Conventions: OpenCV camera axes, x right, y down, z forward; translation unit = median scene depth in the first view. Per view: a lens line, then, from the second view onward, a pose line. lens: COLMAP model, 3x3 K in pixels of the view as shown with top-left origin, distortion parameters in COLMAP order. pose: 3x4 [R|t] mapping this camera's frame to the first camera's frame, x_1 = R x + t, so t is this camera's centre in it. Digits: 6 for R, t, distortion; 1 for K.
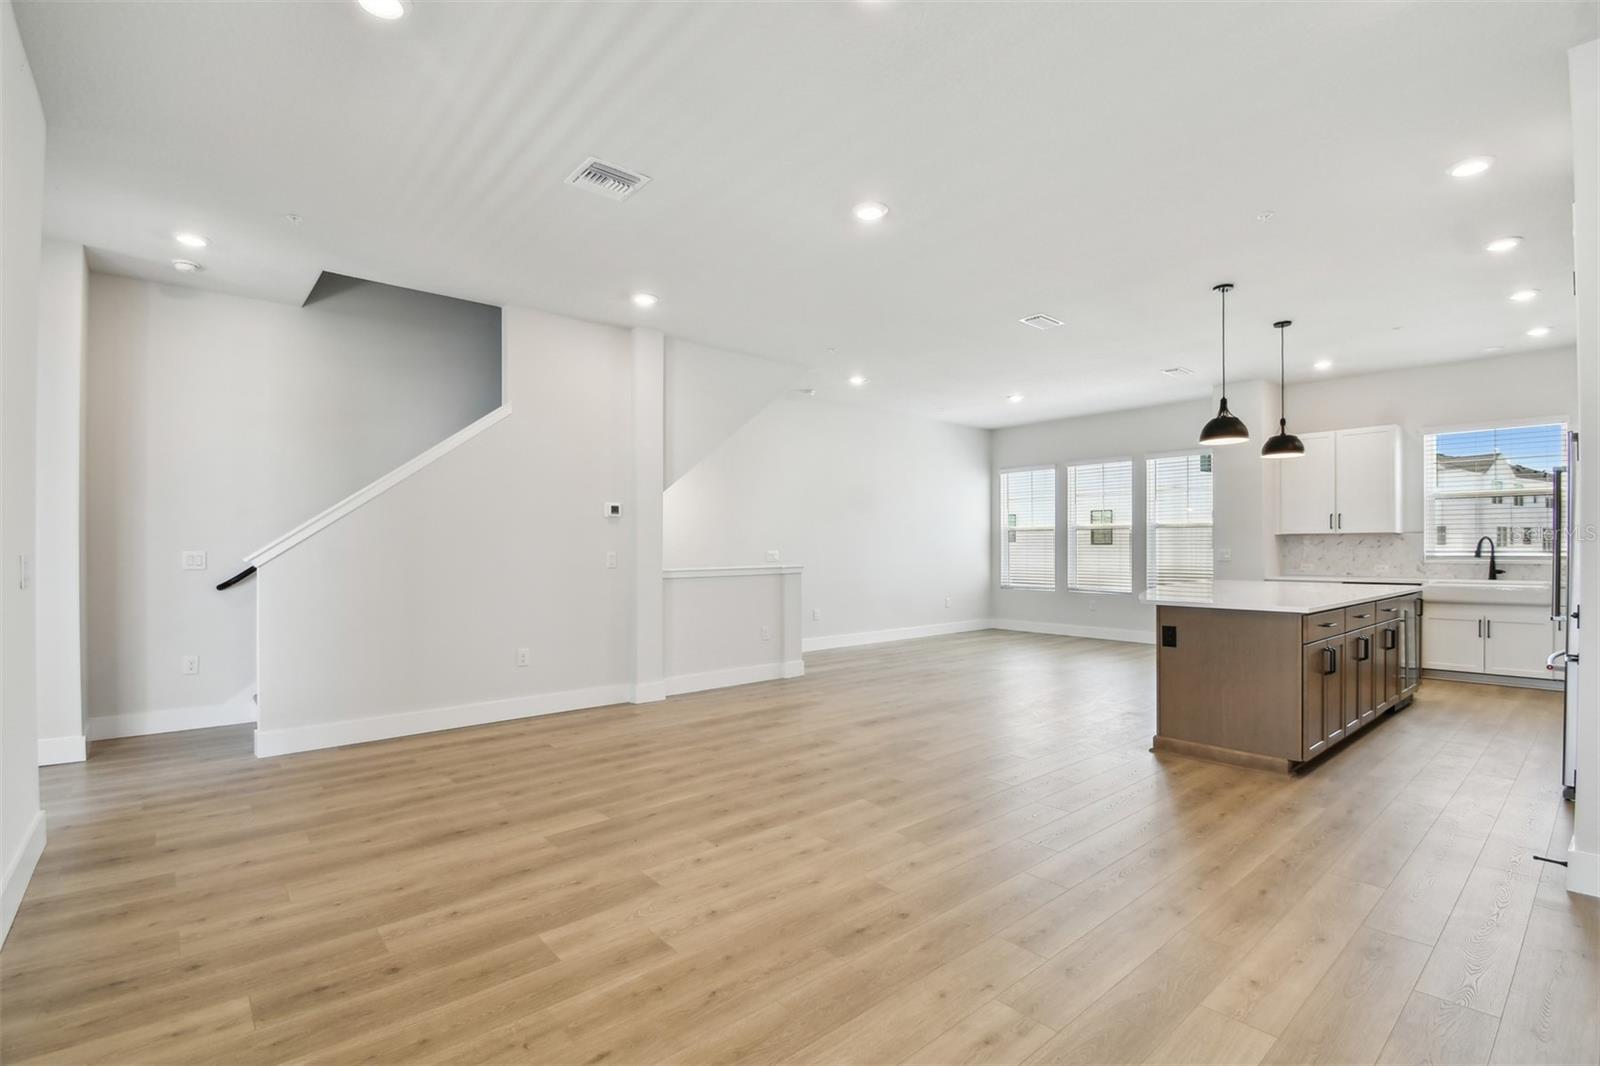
lens RADIAL K [[730.9, 0, 791.8], [0, 730.9, 543.3], [0, 0, 1]] dist [0.020175, -0.026330]
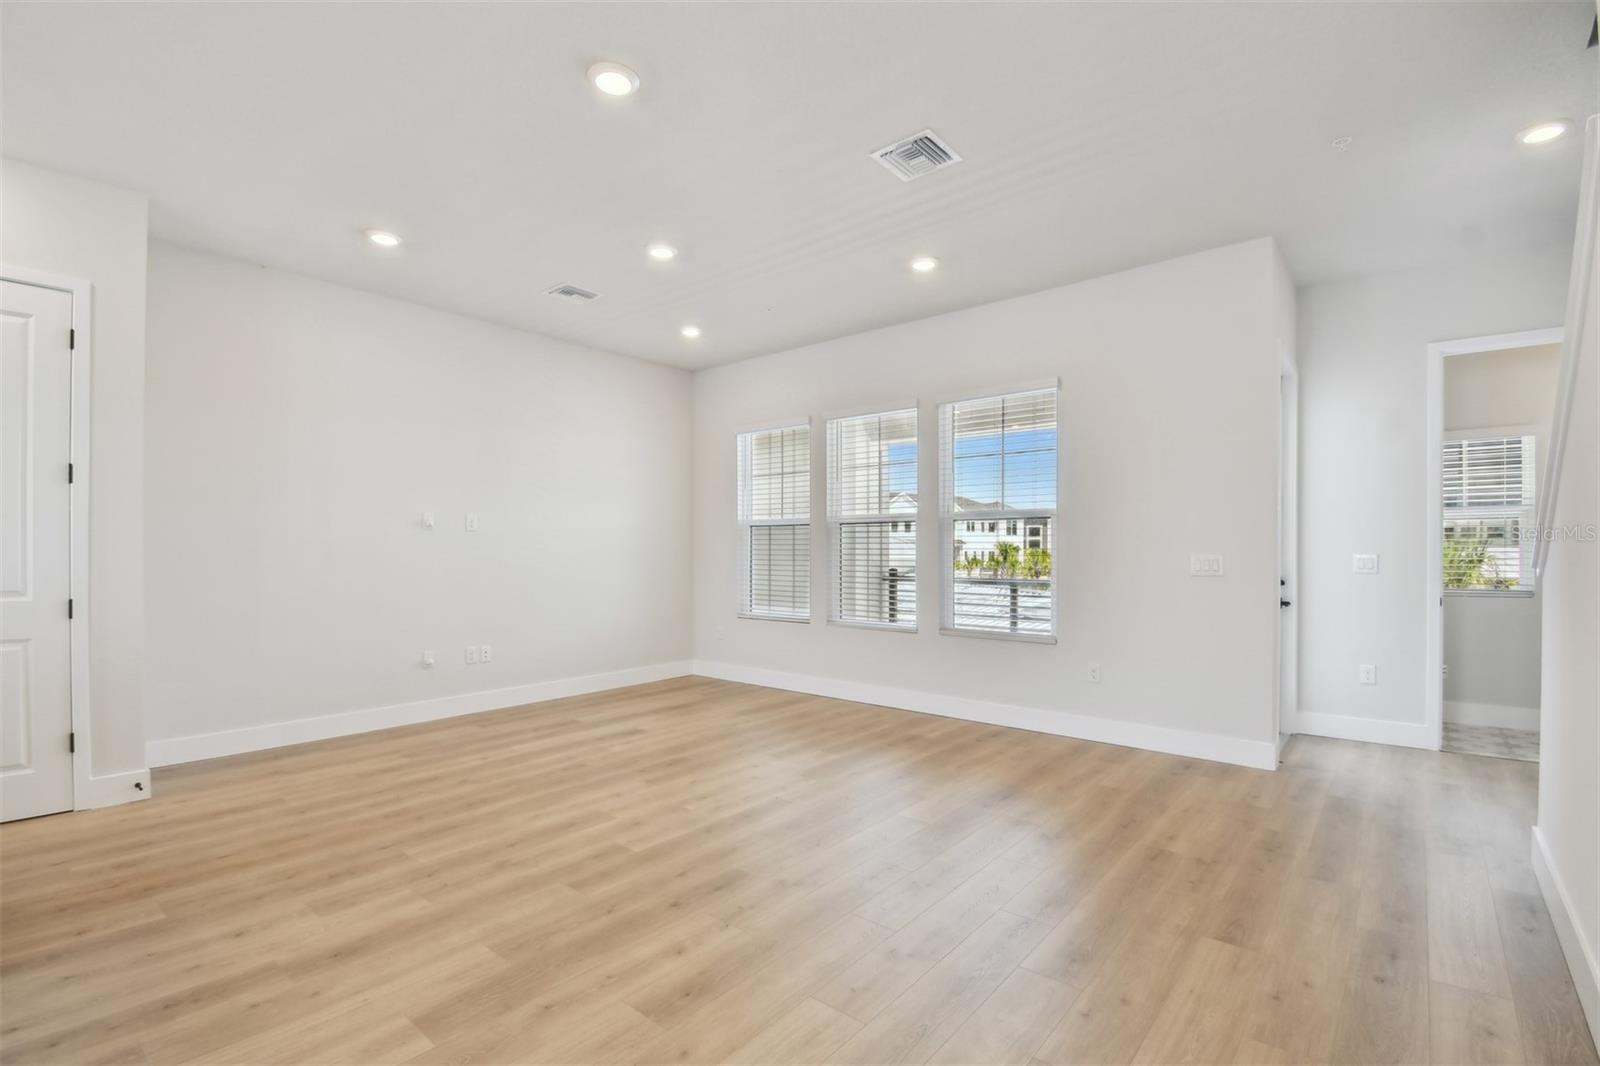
lens RADIAL K [[714.9, 0, 800.0], [0, 714.9, 533.0], [0, 0, 1]] dist [0.000762, -0.000287]
pose [[-0.985373, -0.002662, -0.170393, 0.044287], [0.003327, 0.999387, -0.034852, 0.012090], [0.170381, -0.034909, -0.984760, 1.551144]]
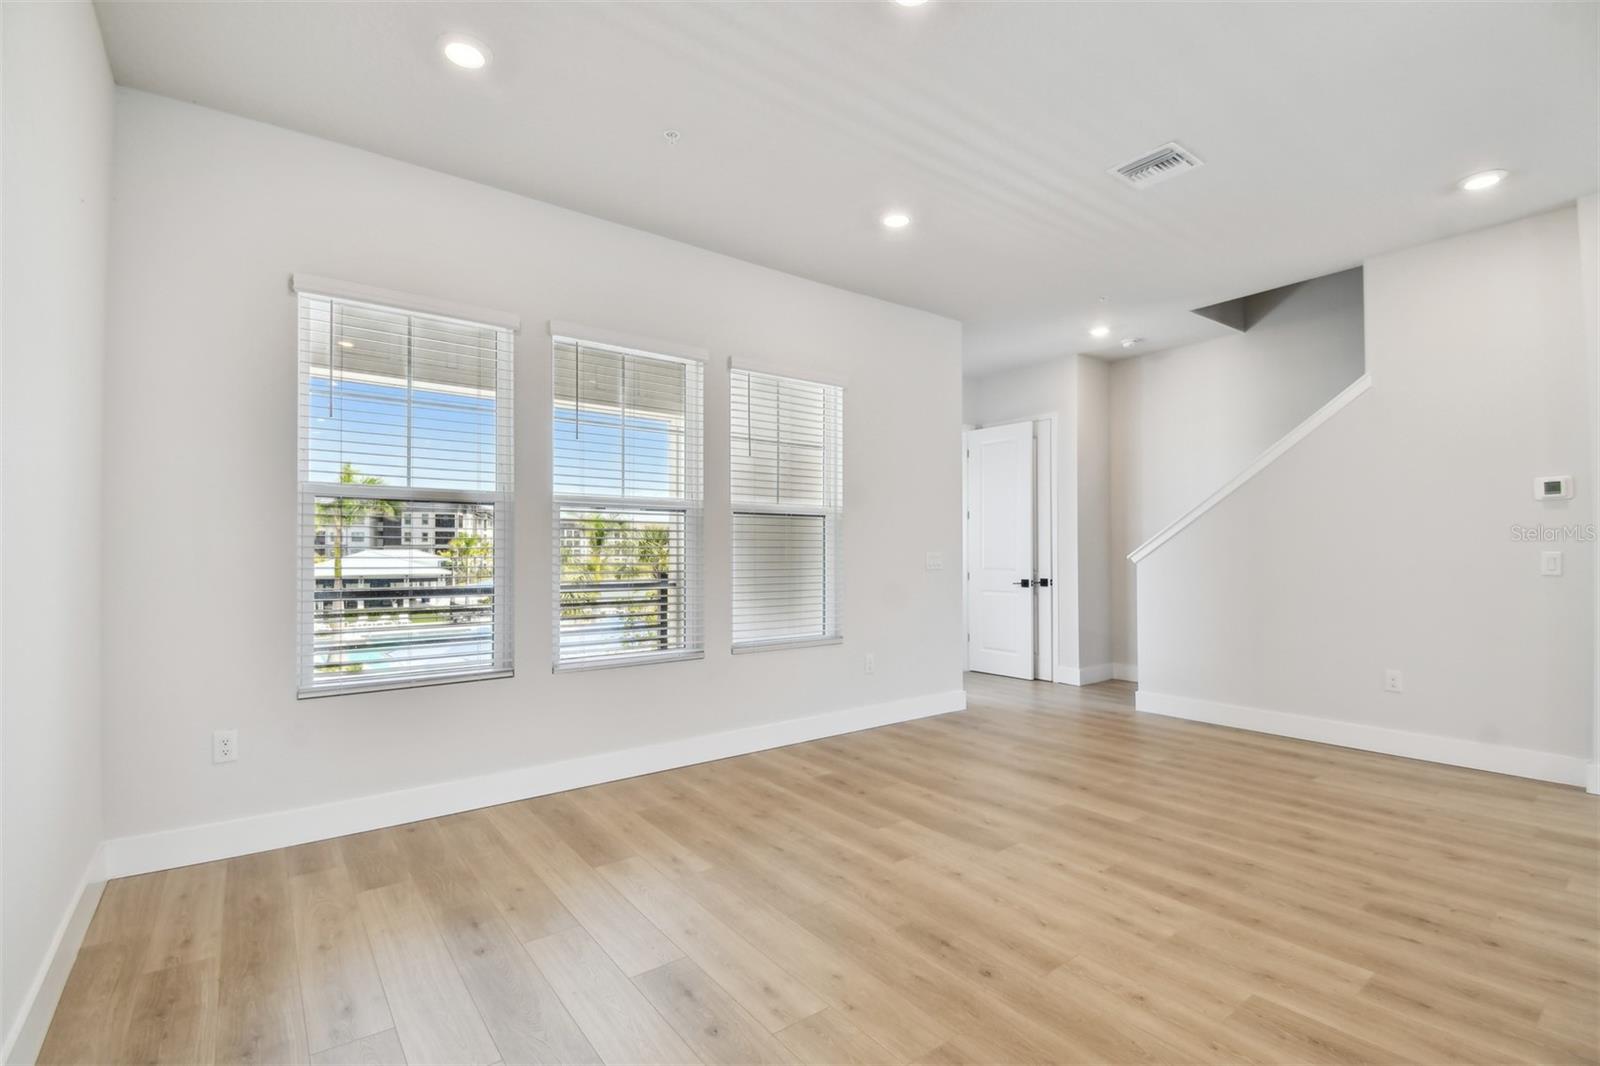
lens RADIAL K [[711.8, 0, 787.4], [0, 711.8, 533.9], [0, 0, 1]] dist [0.021327, -0.023430]
pose [[-0.068649, -0.020359, -0.997433, 0.594867], [0.013798, 0.999677, -0.021354, -0.000684], [0.997545, -0.015228, -0.068346, 0.478520]]
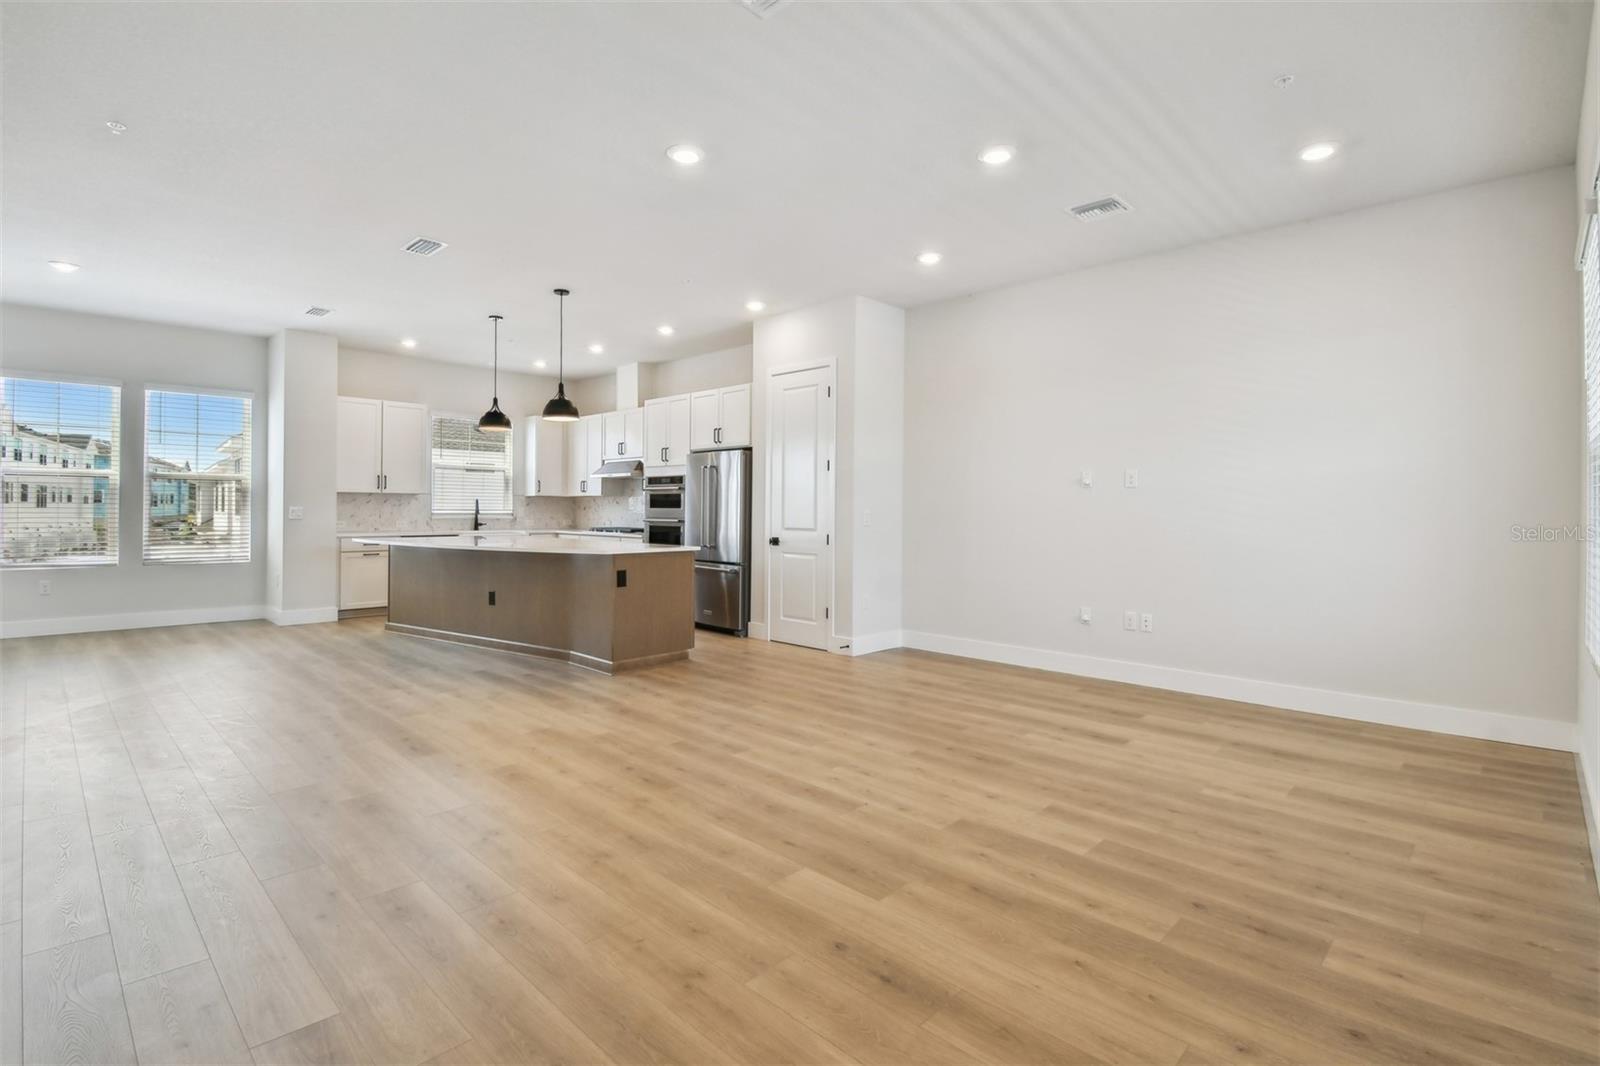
lens RADIAL K [[751.4, 0, 797.5], [0, 751.4, 507.4], [0, 0, 1]] dist [-0.001385, -0.001189]
pose [[-0.101813, 0.004361, 0.994794, -0.792215], [-0.014186, 0.999882, -0.005835, 0.010256], [-0.994702, -0.014706, -0.101739, 0.855739]]
